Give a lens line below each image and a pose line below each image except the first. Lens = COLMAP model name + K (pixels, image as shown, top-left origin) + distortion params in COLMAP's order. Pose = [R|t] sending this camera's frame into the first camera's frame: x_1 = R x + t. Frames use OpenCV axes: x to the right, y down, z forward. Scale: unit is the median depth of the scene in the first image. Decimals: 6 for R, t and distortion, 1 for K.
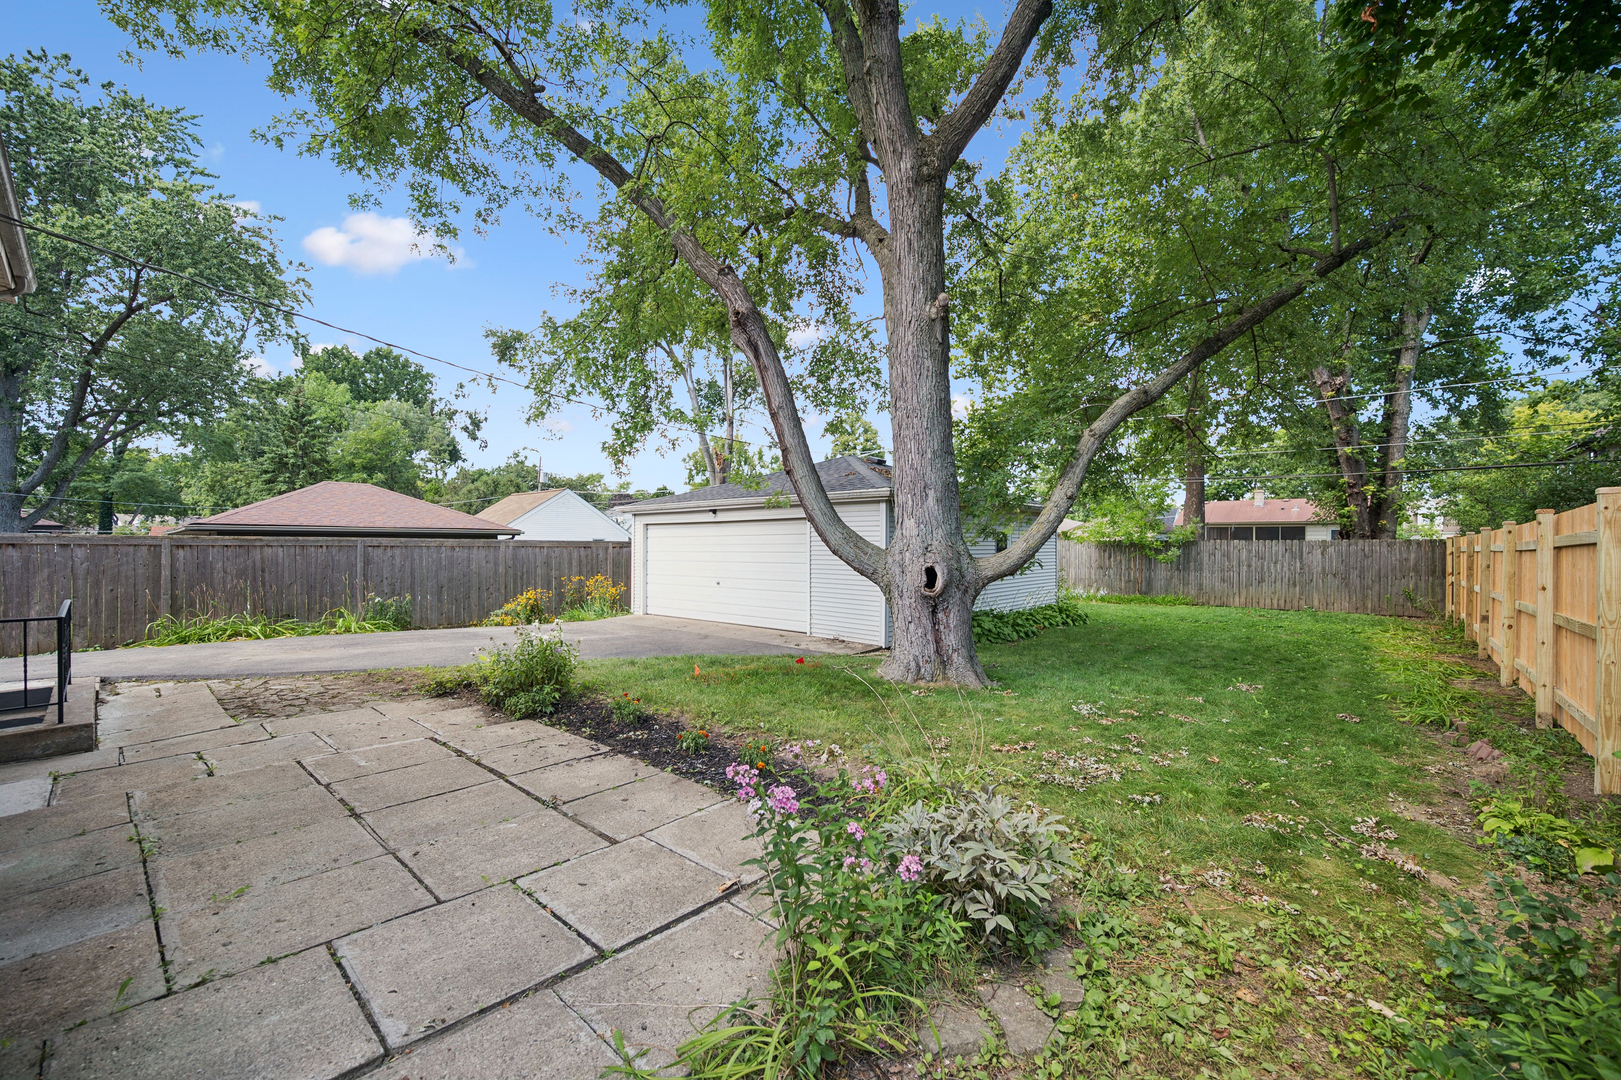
lens RADIAL K [[643.9, 0, 812.1], [0, 643.9, 545.6], [0, 0, 1]] dist [-0.001090, -0.000321]
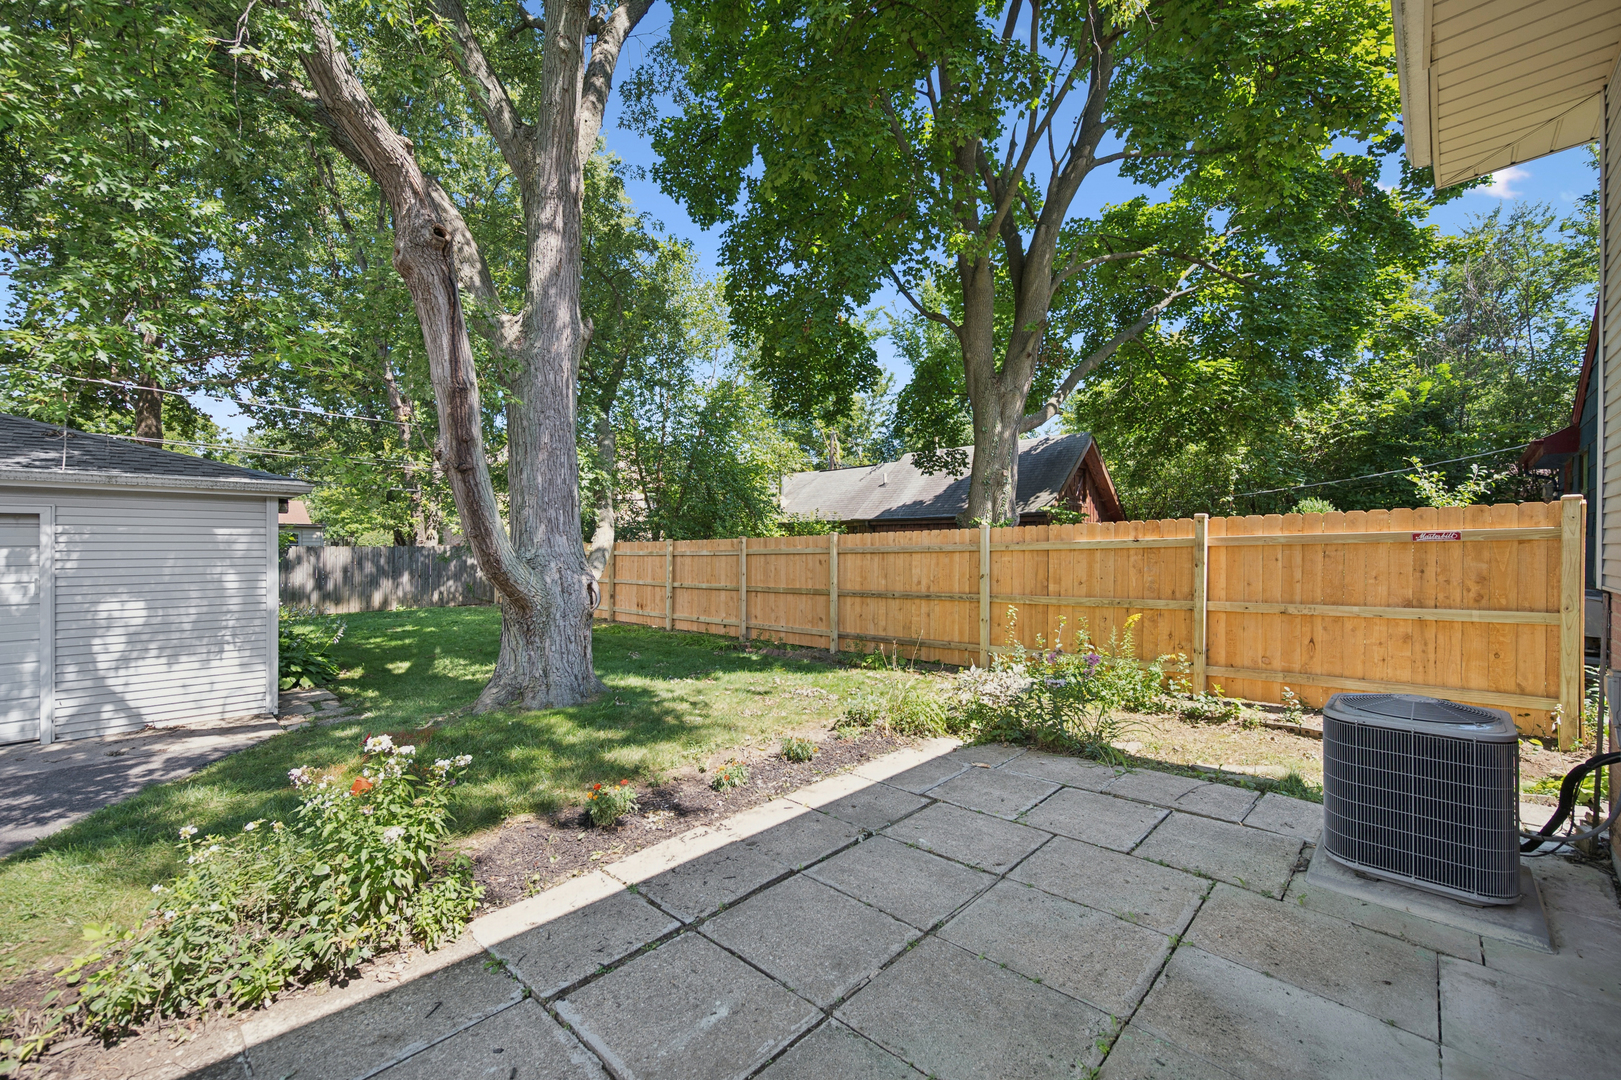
lens RADIAL K [[643.9, 0, 814.0], [0, 643.9, 540.5], [0, 0, 1]] dist [-0.001090, -0.000321]
pose [[0.043044, -0.002738, 0.999069, -1.603729], [0.000513, 0.999996, 0.002718, -0.066429], [-0.999073, 0.000396, 0.043045, 1.183913]]
